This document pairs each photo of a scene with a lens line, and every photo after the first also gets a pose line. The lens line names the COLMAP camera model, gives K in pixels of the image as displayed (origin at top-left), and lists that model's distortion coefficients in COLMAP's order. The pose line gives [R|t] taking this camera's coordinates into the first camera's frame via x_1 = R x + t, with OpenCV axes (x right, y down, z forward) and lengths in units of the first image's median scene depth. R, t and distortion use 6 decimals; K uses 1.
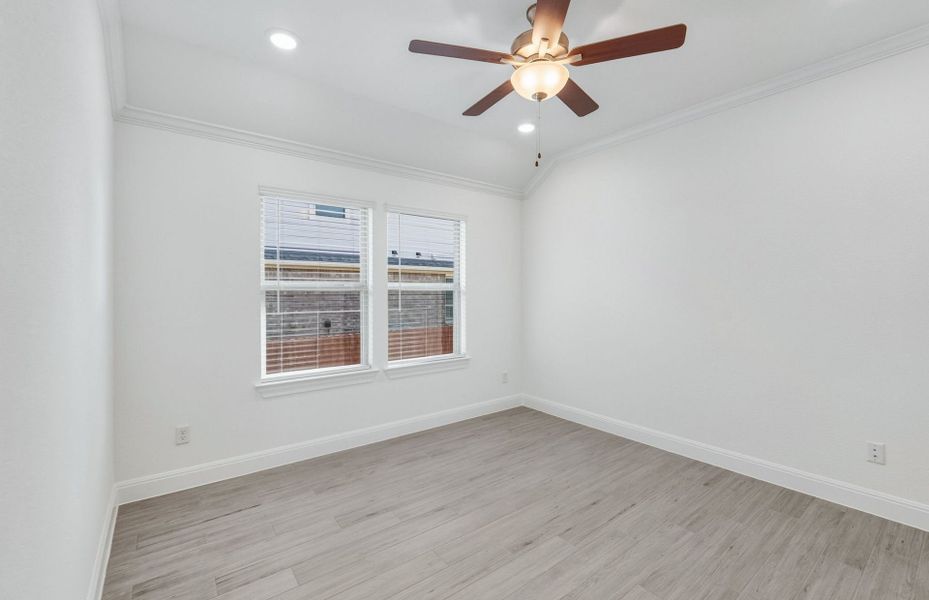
lens RADIAL K [[432.5, 0, 464.5], [0, 432.5, 300.0], [0, 0, 1]] dist [-0.011059, 0.000026]
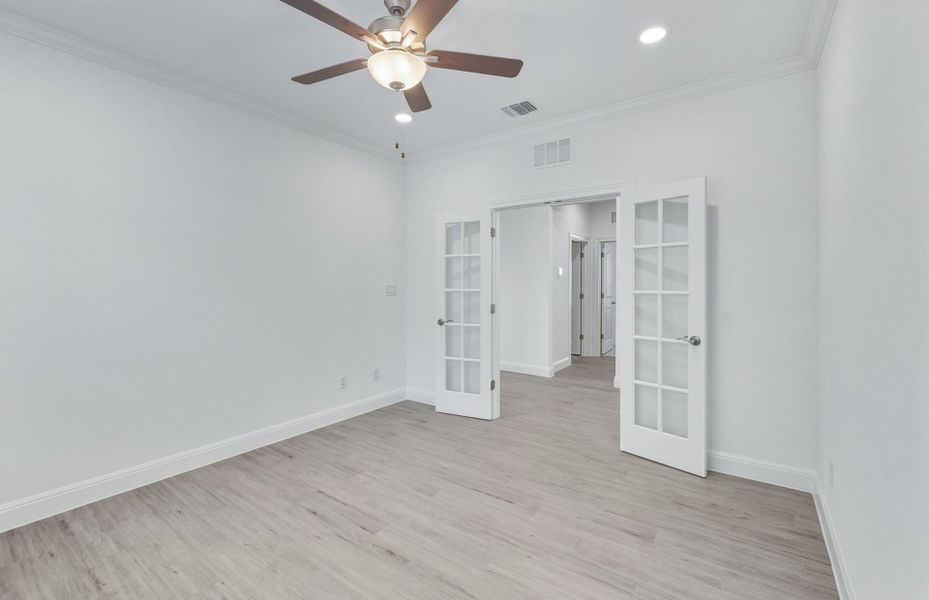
lens RADIAL K [[394.5, 0, 465.1], [0, 394.5, 294.1], [0, 0, 1]] dist [-0.010294, 0.000058]
pose [[-0.296998, -0.028064, 0.954466, -0.638729], [0.025859, 0.998965, 0.037419, -0.039963], [-0.954528, 0.035795, -0.295965, 0.946085]]
